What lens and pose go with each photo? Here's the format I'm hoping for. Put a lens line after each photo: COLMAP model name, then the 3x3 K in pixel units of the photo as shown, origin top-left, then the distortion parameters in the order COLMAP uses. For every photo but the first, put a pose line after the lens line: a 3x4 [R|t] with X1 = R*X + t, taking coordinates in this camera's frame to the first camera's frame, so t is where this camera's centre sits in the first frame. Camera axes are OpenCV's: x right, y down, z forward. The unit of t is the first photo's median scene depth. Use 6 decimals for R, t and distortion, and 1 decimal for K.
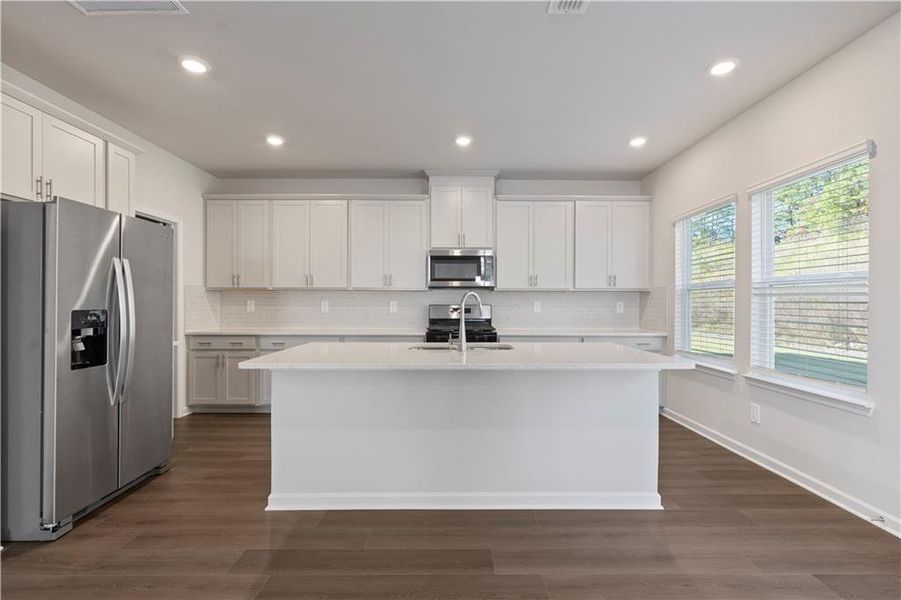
lens RADIAL K [[425.9, 0, 450.5], [0, 425.9, 300.0], [0, 0, 1]] dist [-0.001447, -0.000282]
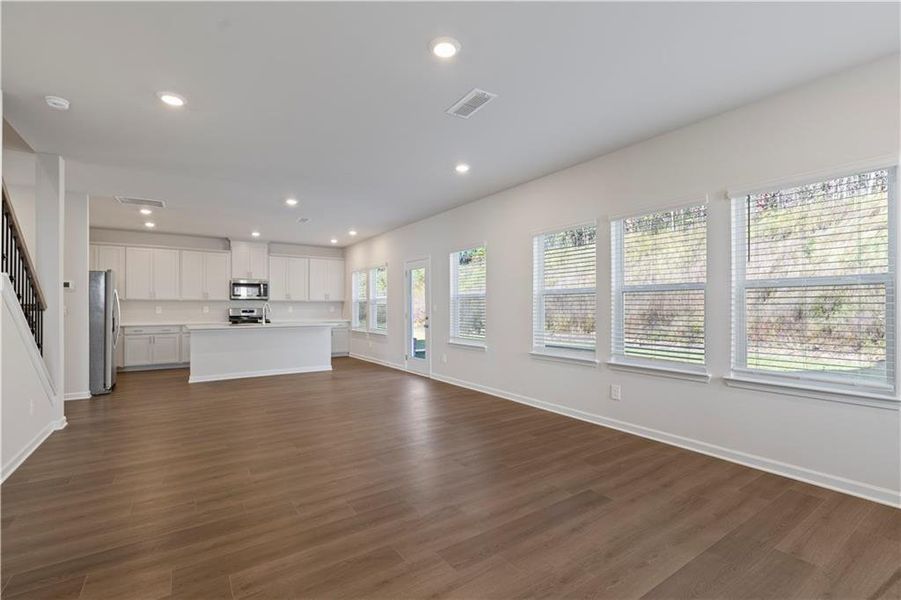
lens RADIAL K [[402.5, 0, 450.5], [0, 402.5, 300.0], [0, 0, 1]] dist [0.000124, -0.000017]
pose [[0.828546, 0.006562, 0.559882, -0.244006], [0.001242, 0.999907, -0.013556, -0.000225], [-0.559919, 0.011927, 0.828461, -1.041610]]
